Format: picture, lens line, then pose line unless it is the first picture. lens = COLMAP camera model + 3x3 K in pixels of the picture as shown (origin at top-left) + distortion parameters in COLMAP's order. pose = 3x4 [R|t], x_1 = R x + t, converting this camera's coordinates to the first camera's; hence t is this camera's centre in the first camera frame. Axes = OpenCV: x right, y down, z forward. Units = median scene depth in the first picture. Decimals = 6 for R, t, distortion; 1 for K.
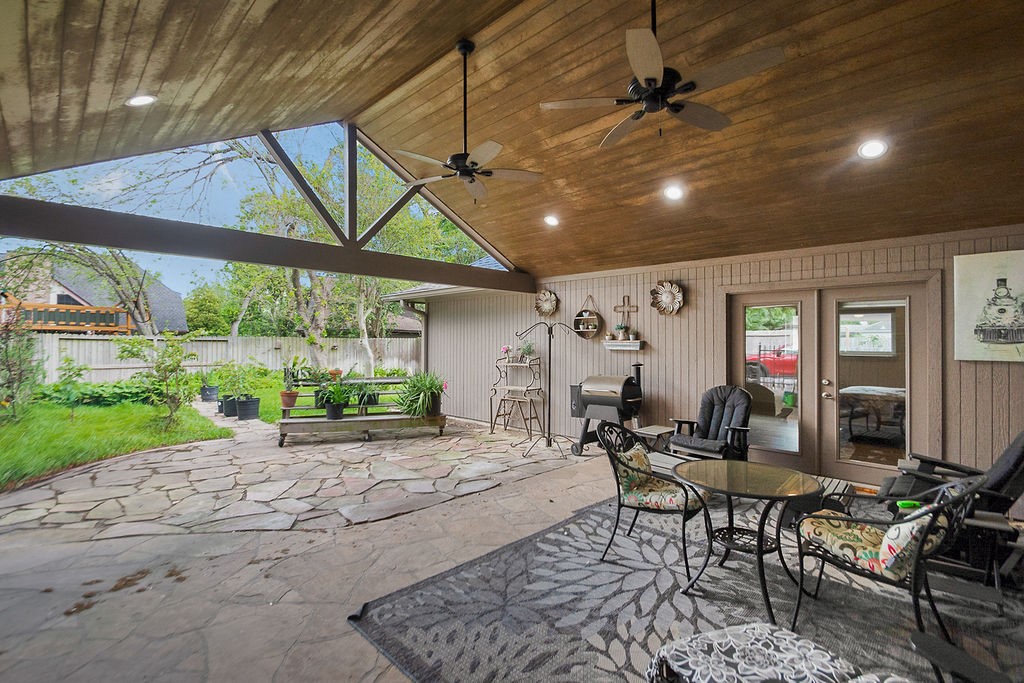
lens RADIAL K [[460.8, 0, 508.6], [0, 460.8, 338.6], [0, 0, 1]] dist [0.000728, -0.000531]
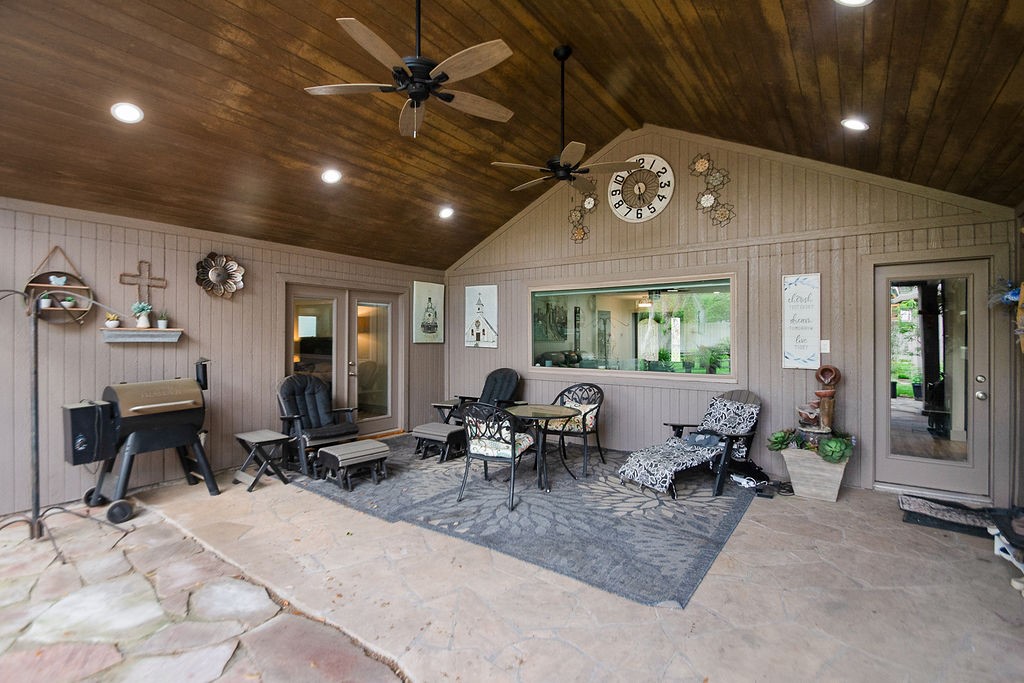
lens RADIAL K [[460.8, 0, 508.6], [0, 460.8, 338.6], [0, 0, 1]] dist [0.000728, -0.000531]
pose [[-0.132322, -0.010419, 0.991152, -0.780617], [-0.009887, 0.999909, 0.009191, 0.012504], [-0.991157, -0.008584, -0.132413, 0.917244]]
